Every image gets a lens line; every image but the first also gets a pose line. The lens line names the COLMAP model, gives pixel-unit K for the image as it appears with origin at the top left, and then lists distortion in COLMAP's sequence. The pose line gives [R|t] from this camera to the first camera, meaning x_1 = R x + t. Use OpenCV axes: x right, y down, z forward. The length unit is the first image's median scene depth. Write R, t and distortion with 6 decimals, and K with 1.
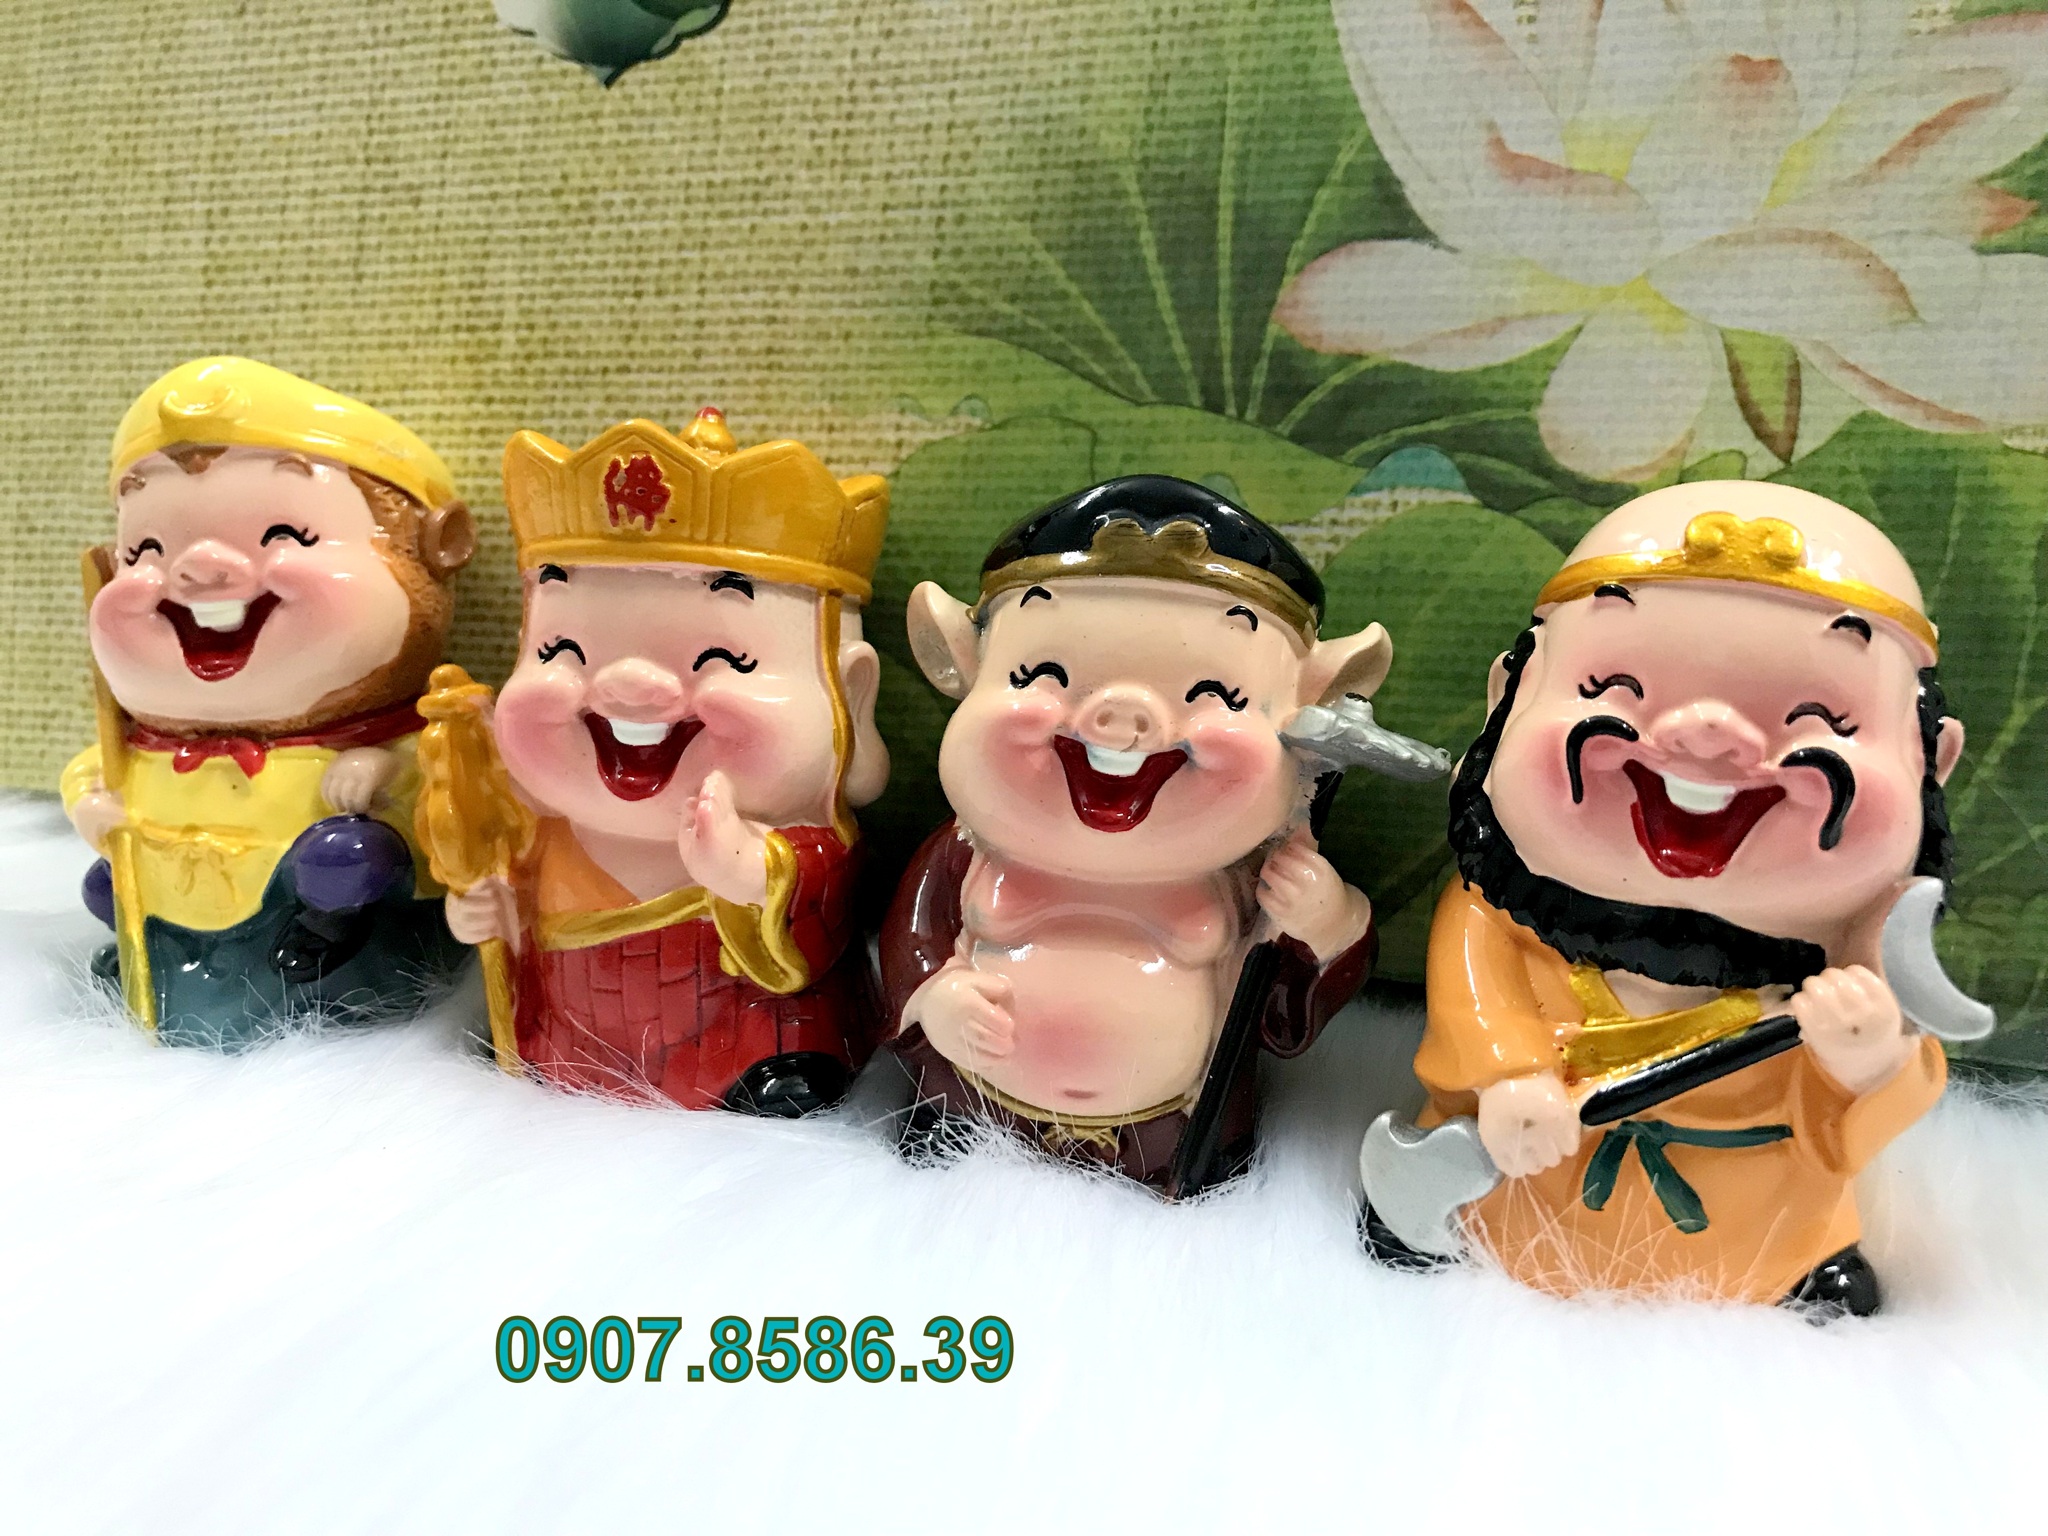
lens RADIAL K [[1744.8, 0, 1027.9], [0, 1744.8, 718.8], [0, 0, 1]] dist [-0.031701, 0.055284]
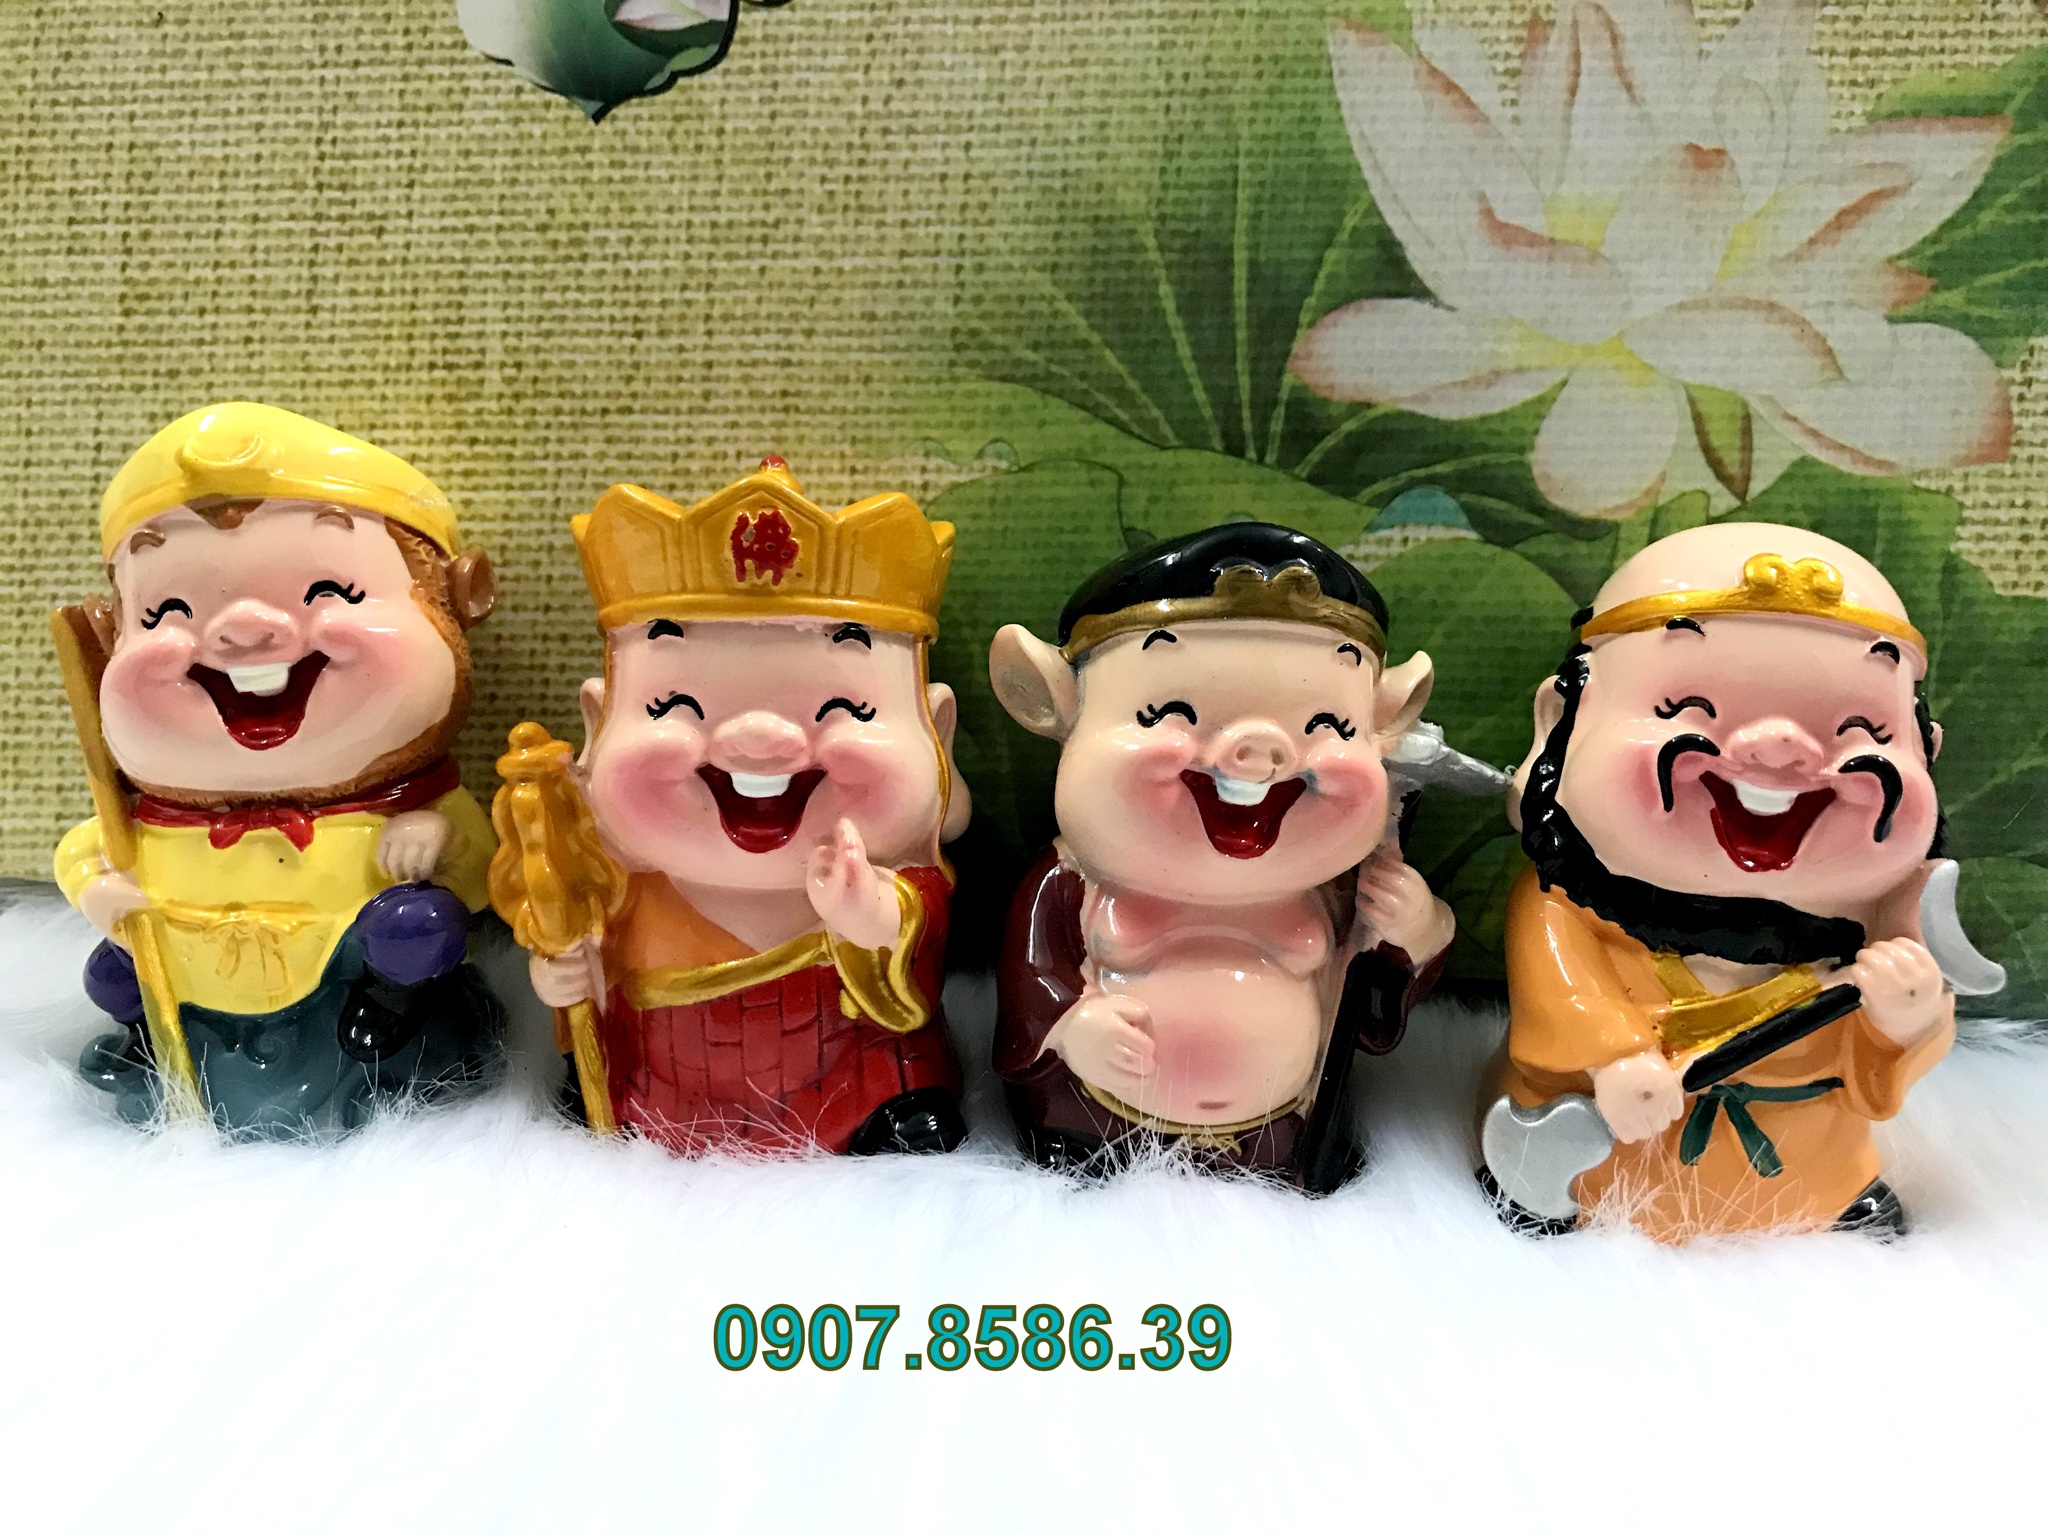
lens RADIAL K [[1738.7, 0, 1027.7], [0, 1738.7, 719.8], [0, 0, 1]] dist [-0.015735, 0.023059]
pose [[0.972922, -0.039830, 0.227678, -0.247190], [0.038559, 0.999206, 0.010028, -0.027687], [-0.227897, -0.000977, 0.973685, -0.008221]]
